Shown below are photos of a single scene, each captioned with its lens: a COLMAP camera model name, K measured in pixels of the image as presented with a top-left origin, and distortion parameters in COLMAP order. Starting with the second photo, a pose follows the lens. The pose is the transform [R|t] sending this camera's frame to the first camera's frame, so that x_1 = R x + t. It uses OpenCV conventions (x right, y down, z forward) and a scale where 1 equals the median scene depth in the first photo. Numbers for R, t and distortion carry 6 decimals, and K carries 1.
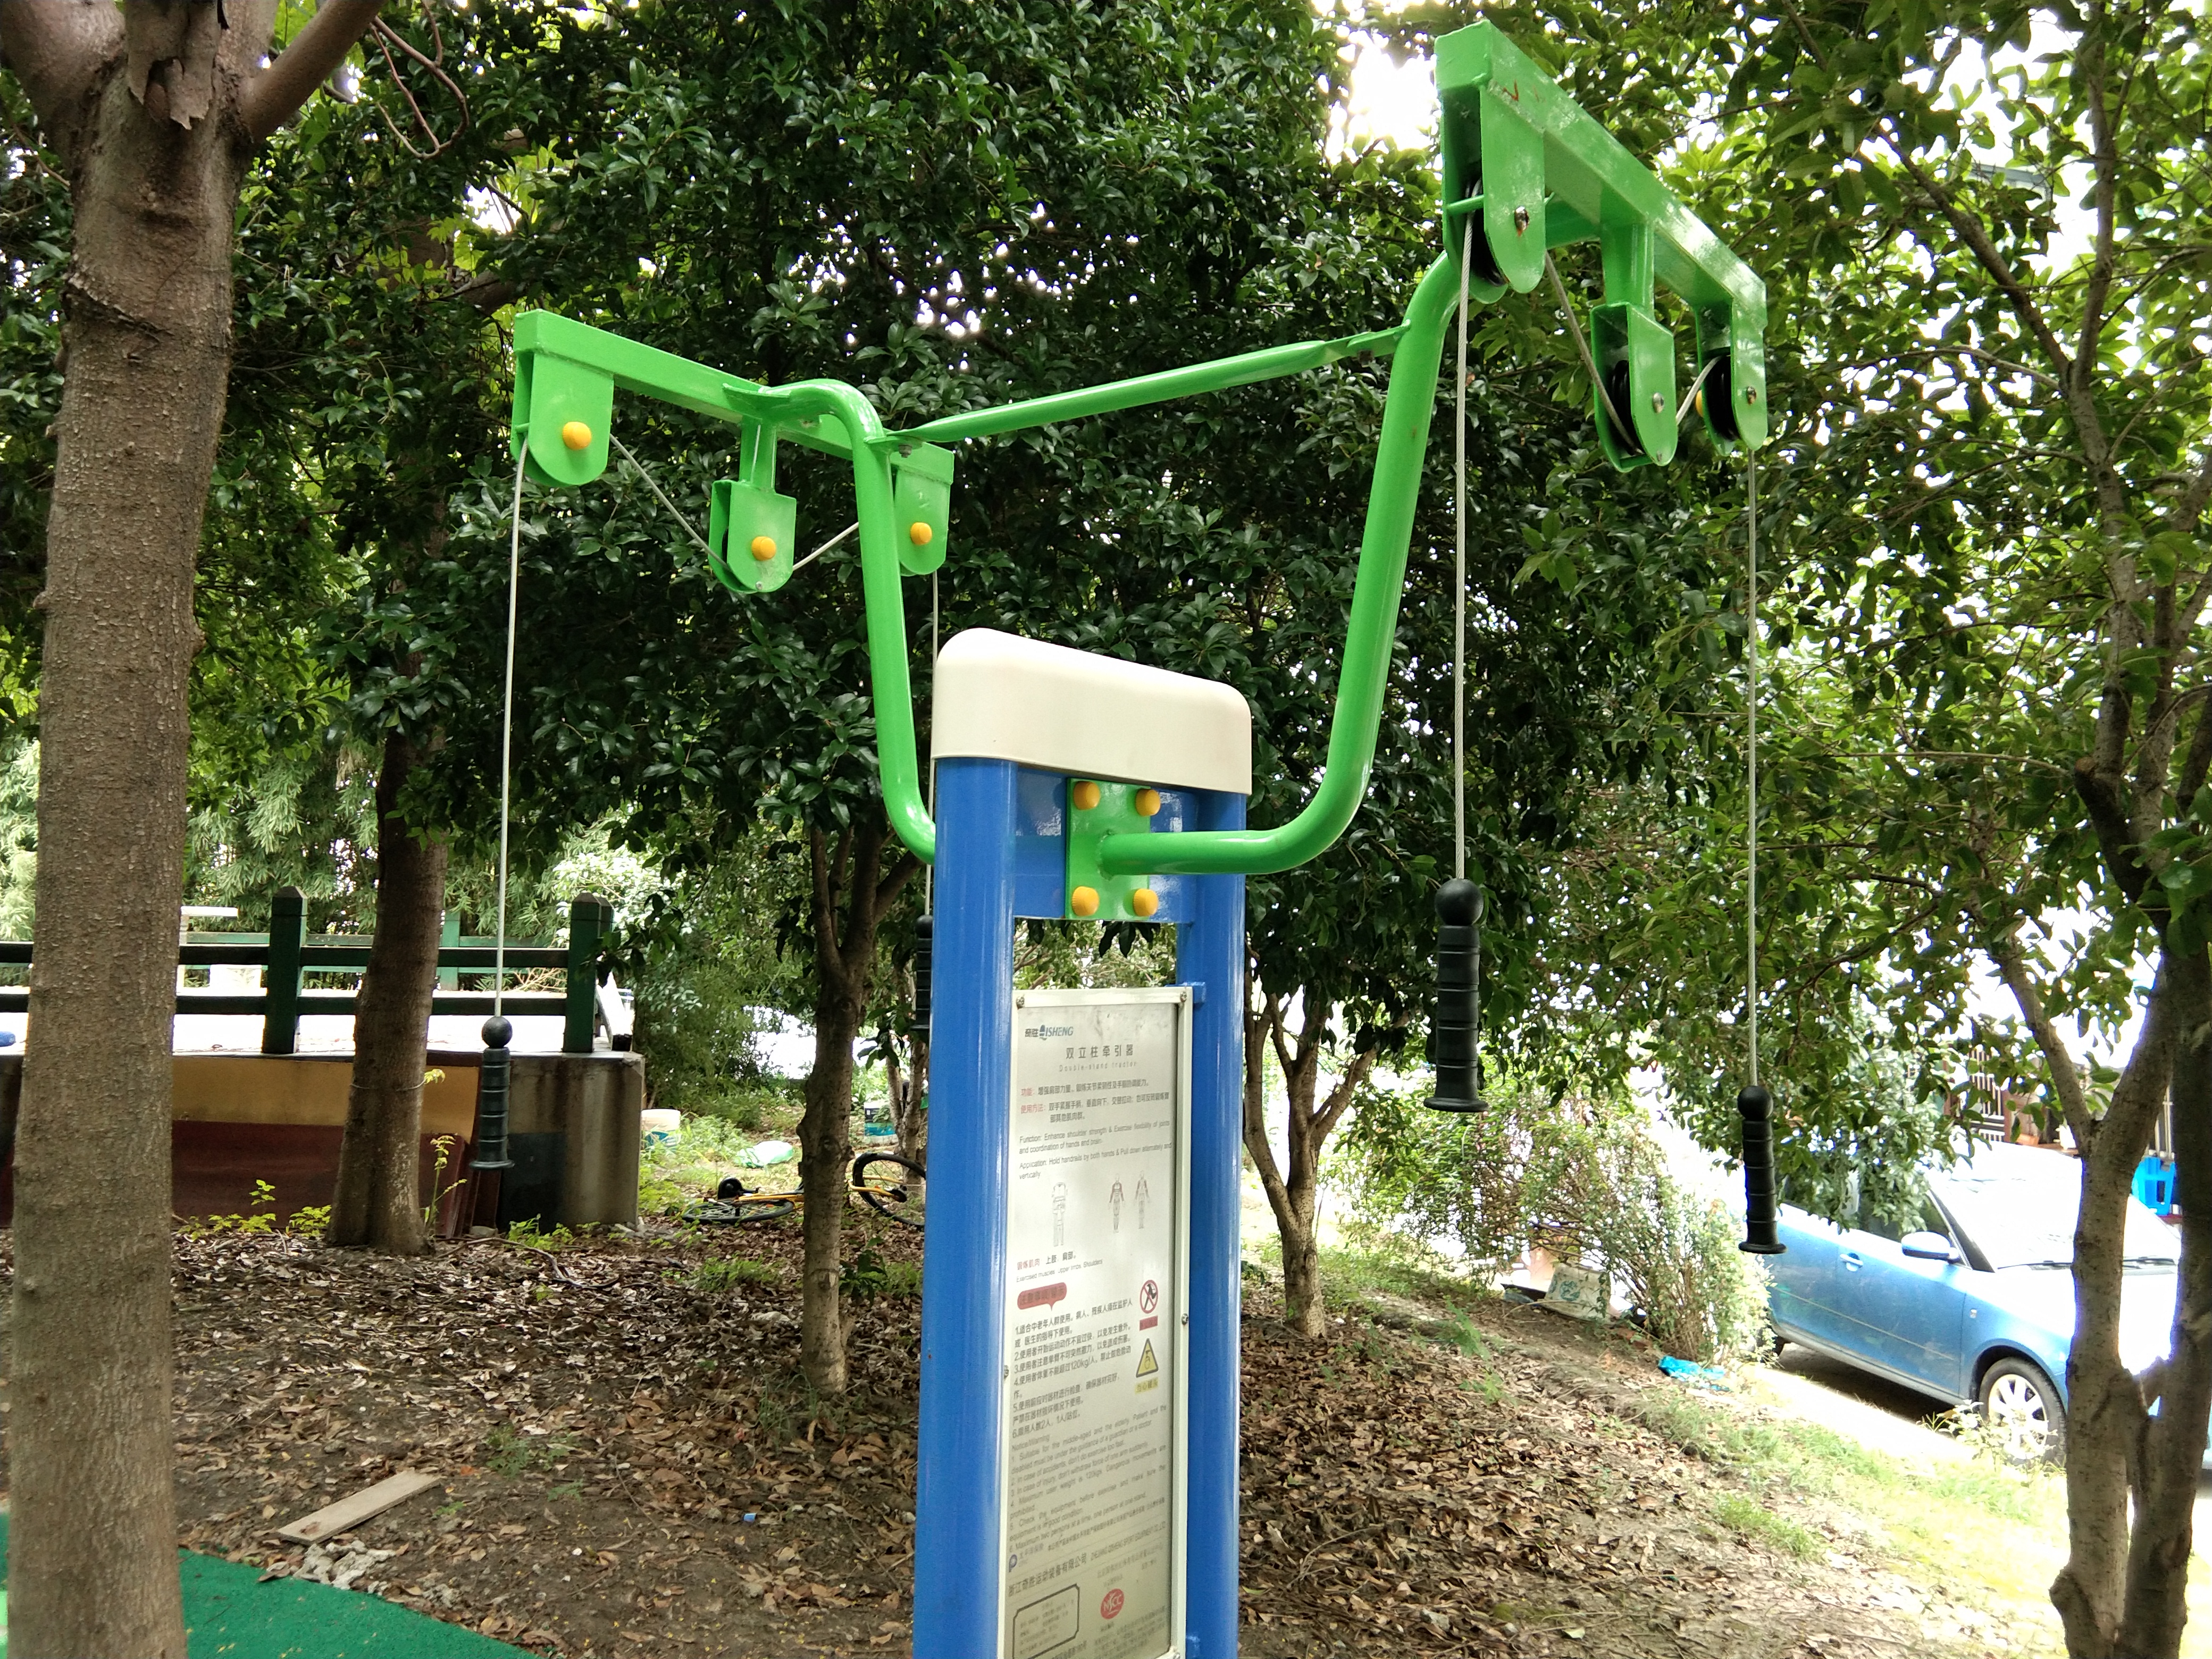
lens RADIAL K [[1826.9, 0, 1103.1], [0, 1826.9, 820.2], [0, 0, 1]] dist [0.049748, -0.081501]
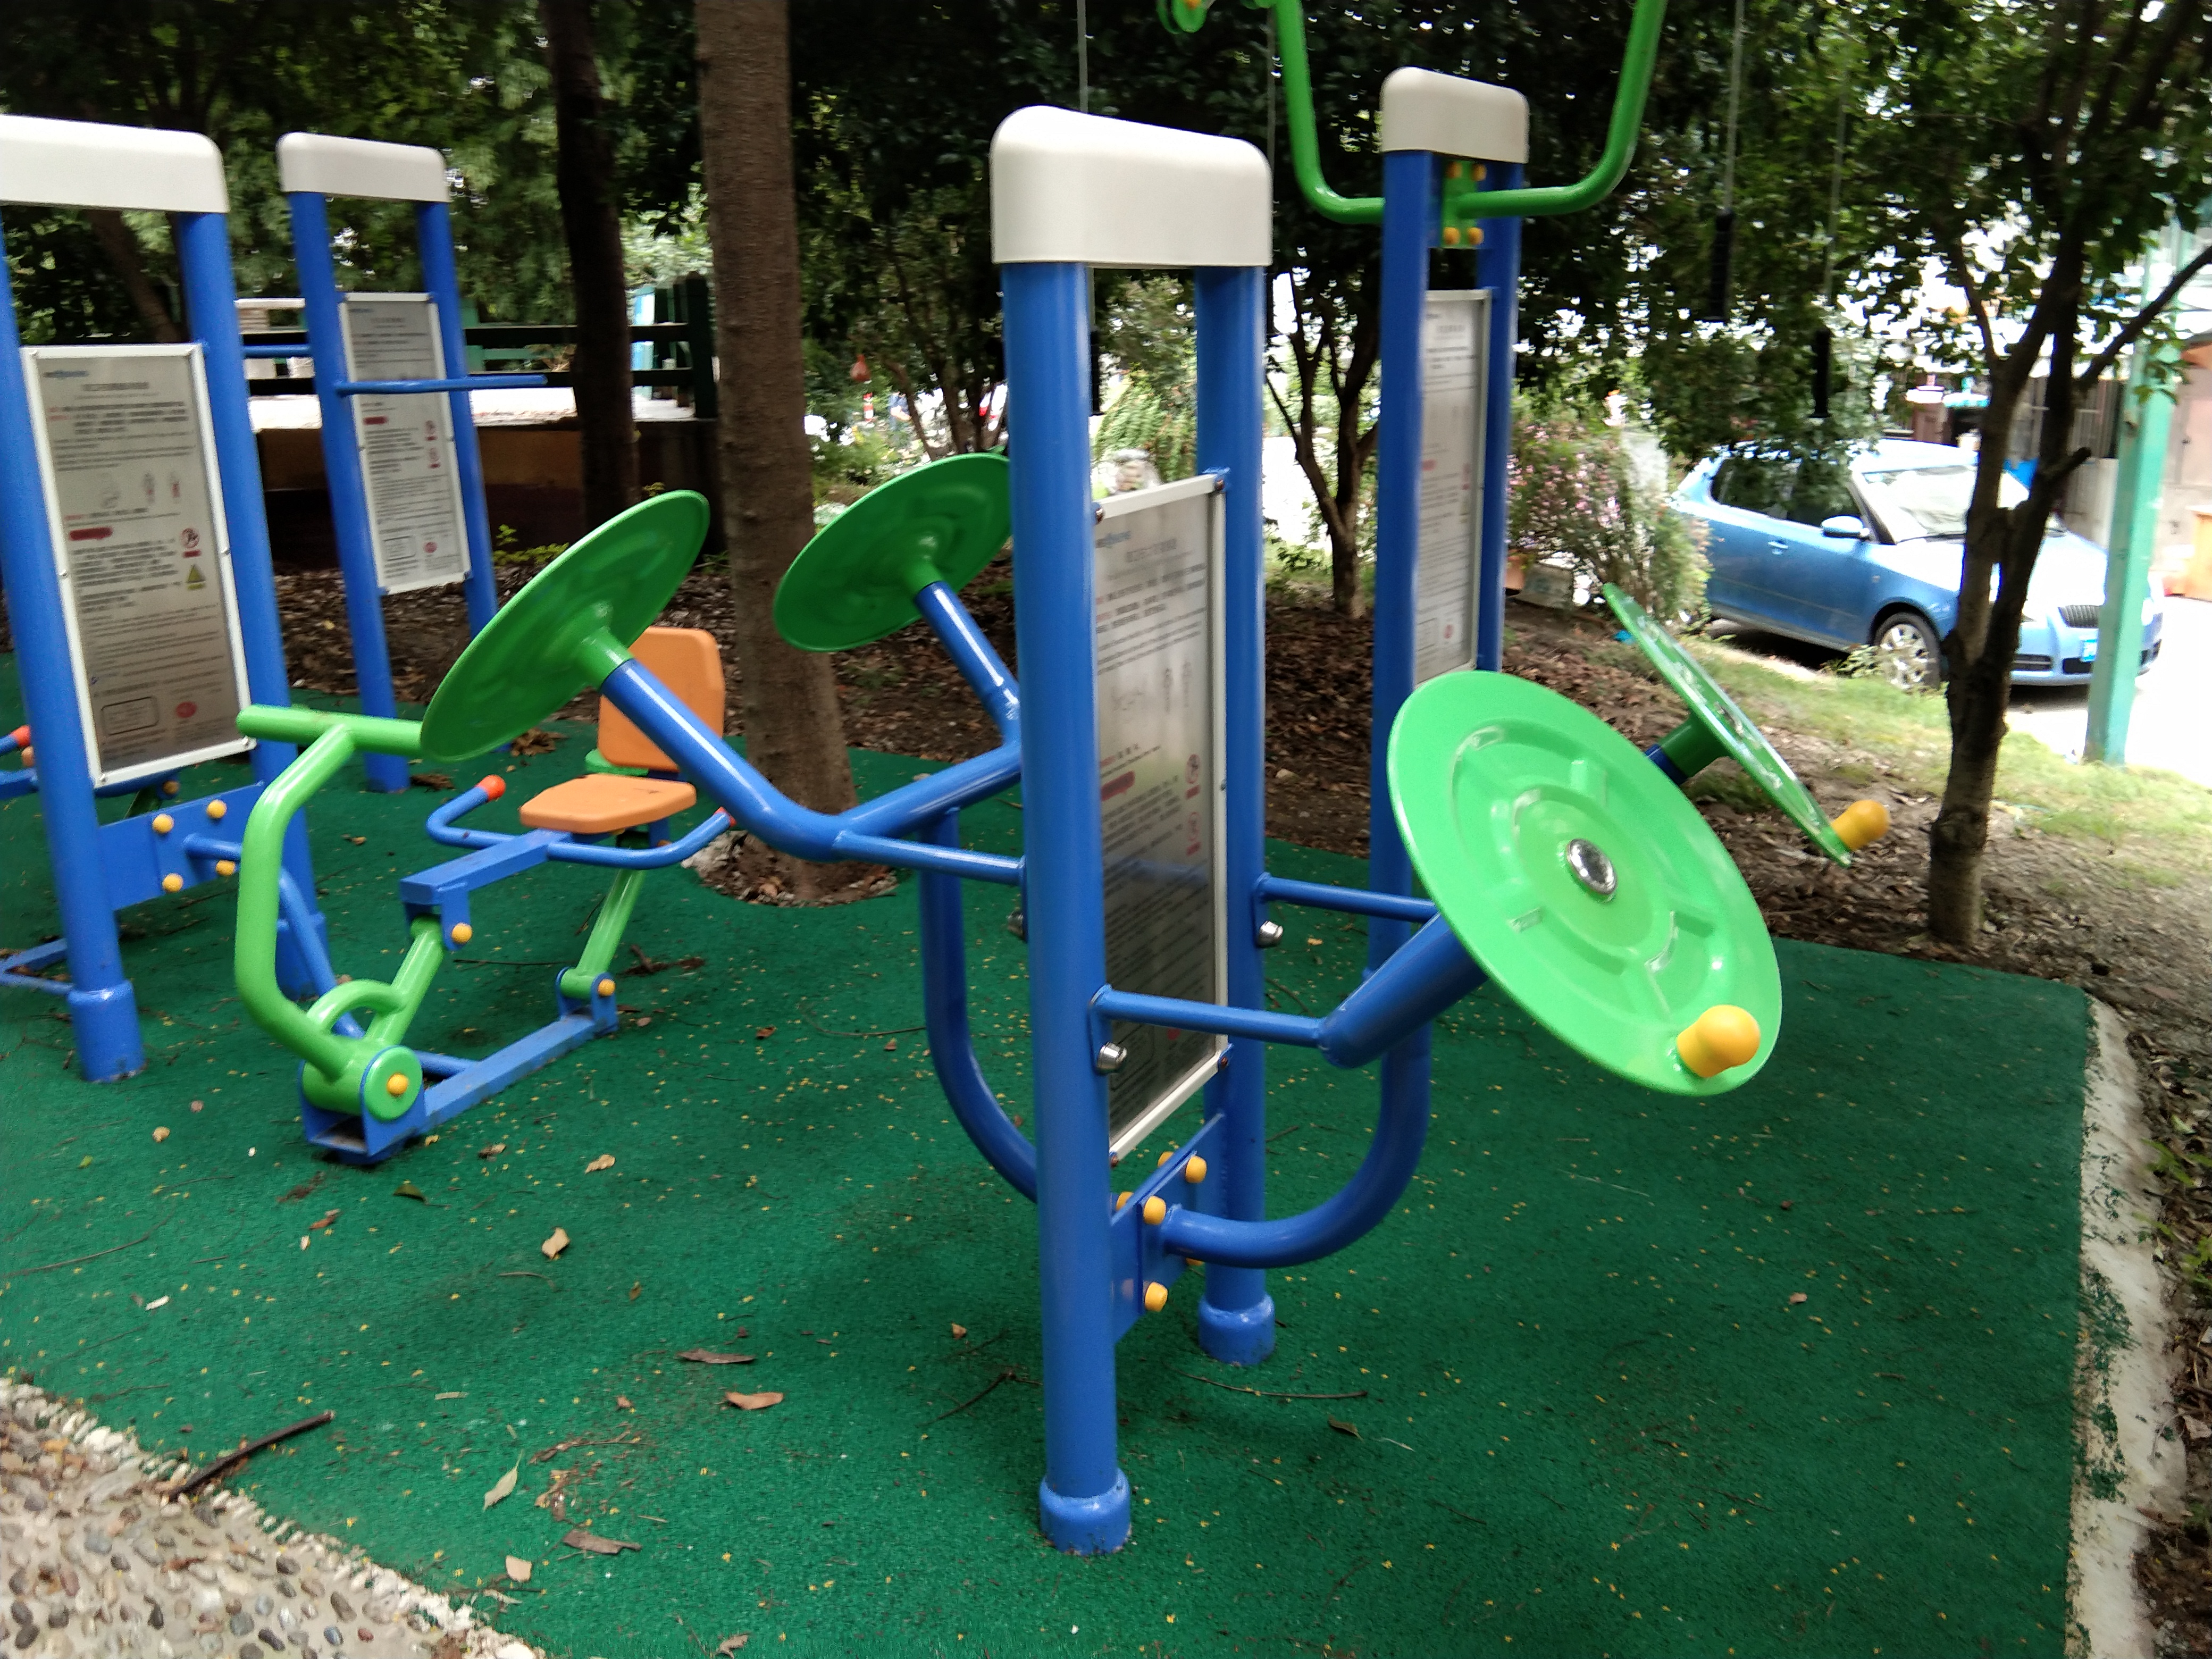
lens RADIAL K [[1826.9, 0, 1099.0], [0, 1826.9, 838.0], [0, 0, 1]] dist [0.049748, -0.081501]
pose [[0.997855, -0.053573, 0.037616, -0.106882], [0.037675, 0.939940, 0.339253, -0.005423], [-0.053532, -0.337109, 0.939943, -0.195946]]
